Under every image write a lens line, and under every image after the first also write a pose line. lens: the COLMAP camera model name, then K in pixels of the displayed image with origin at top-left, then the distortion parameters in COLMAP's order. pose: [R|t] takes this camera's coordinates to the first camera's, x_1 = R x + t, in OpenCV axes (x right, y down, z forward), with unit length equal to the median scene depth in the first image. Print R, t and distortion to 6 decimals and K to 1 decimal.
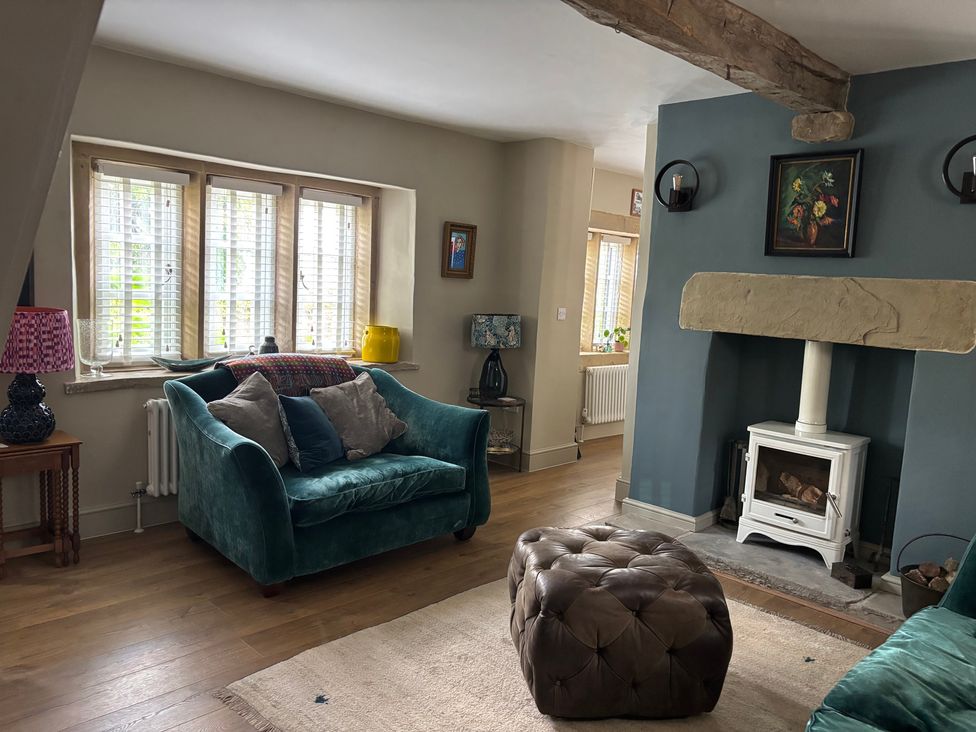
lens RADIAL K [[730.4, 0, 484.5], [0, 730.4, 360.5], [0, 0, 1]] dist [0.014677, -0.022771]
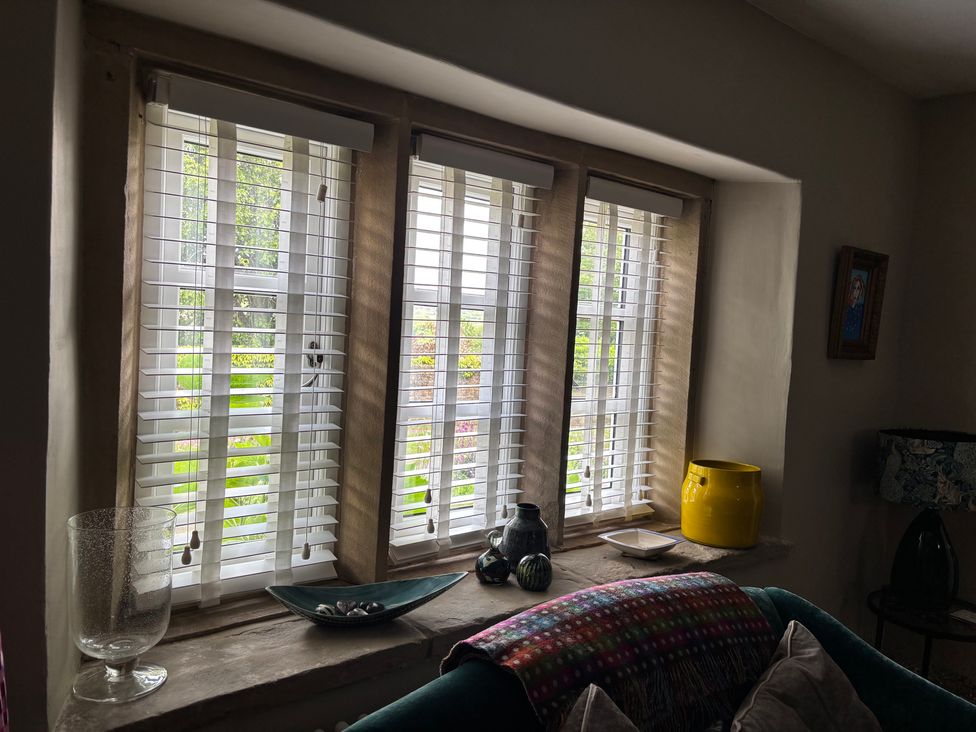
lens RADIAL K [[730.4, 0, 484.5], [0, 730.4, 358.3], [0, 0, 1]] dist [0.014677, -0.022771]
pose [[0.995726, 0.003621, -0.092287, -0.297229], [-0.010369, 0.997297, -0.072744, -0.093366], [0.091774, 0.073390, 0.993072, 0.597525]]
